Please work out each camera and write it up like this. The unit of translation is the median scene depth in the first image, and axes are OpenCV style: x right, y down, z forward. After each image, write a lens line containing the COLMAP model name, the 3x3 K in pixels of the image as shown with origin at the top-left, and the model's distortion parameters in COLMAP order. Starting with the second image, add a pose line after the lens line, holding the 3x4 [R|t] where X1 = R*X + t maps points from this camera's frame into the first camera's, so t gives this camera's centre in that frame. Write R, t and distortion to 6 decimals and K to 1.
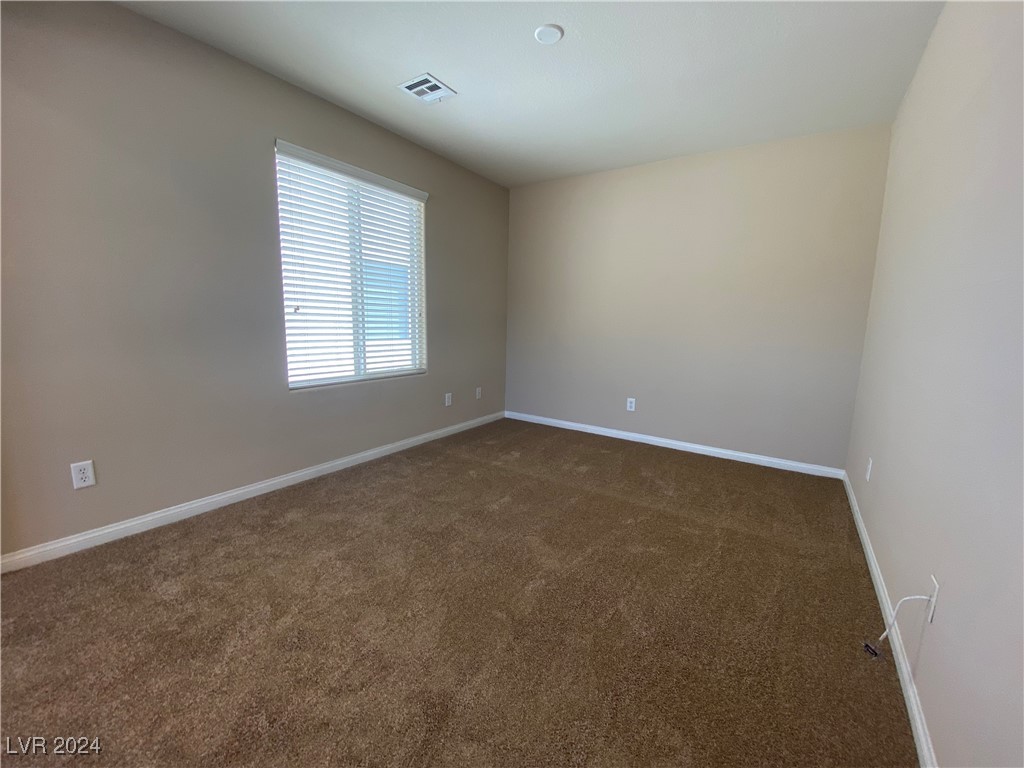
lens RADIAL K [[414.7, 0, 512.0], [0, 414.7, 384.0], [0, 0, 1]] dist [0.023367, -0.021322]
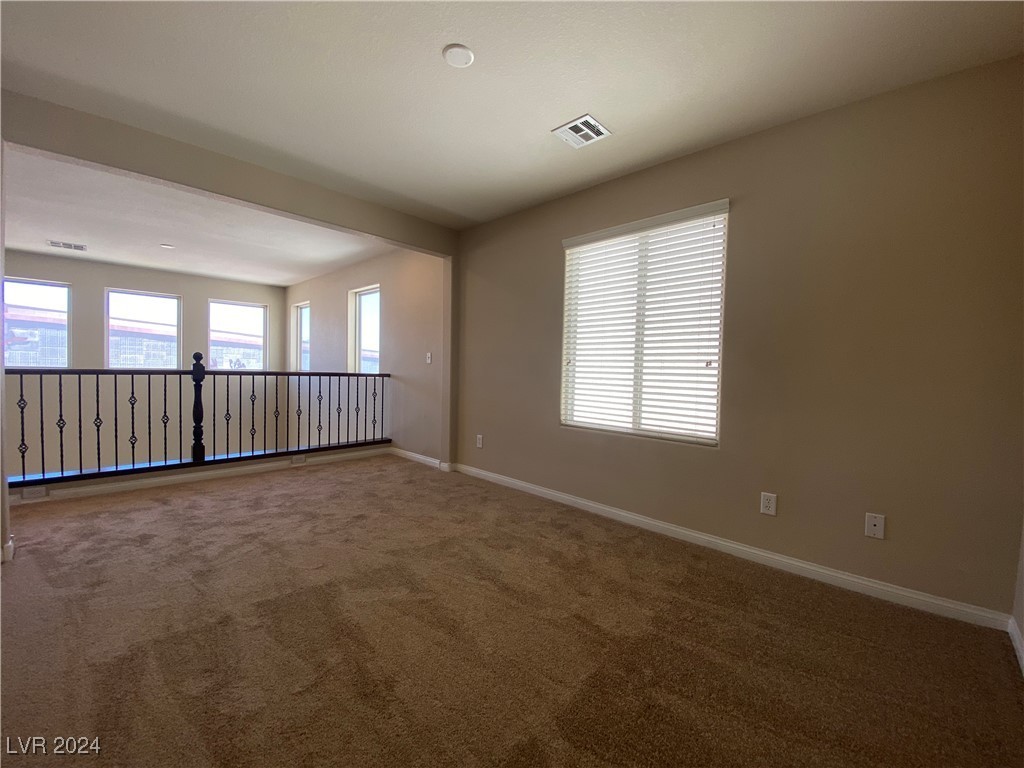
lens RADIAL K [[414.7, 0, 512.0], [0, 414.7, 384.0], [0, 0, 1]] dist [0.023367, -0.021322]
pose [[-0.175908, 0.015529, -0.984284, 0.618935], [-0.168033, 0.984728, 0.045567, -0.118821], [0.969960, 0.173408, -0.170612, 0.873995]]
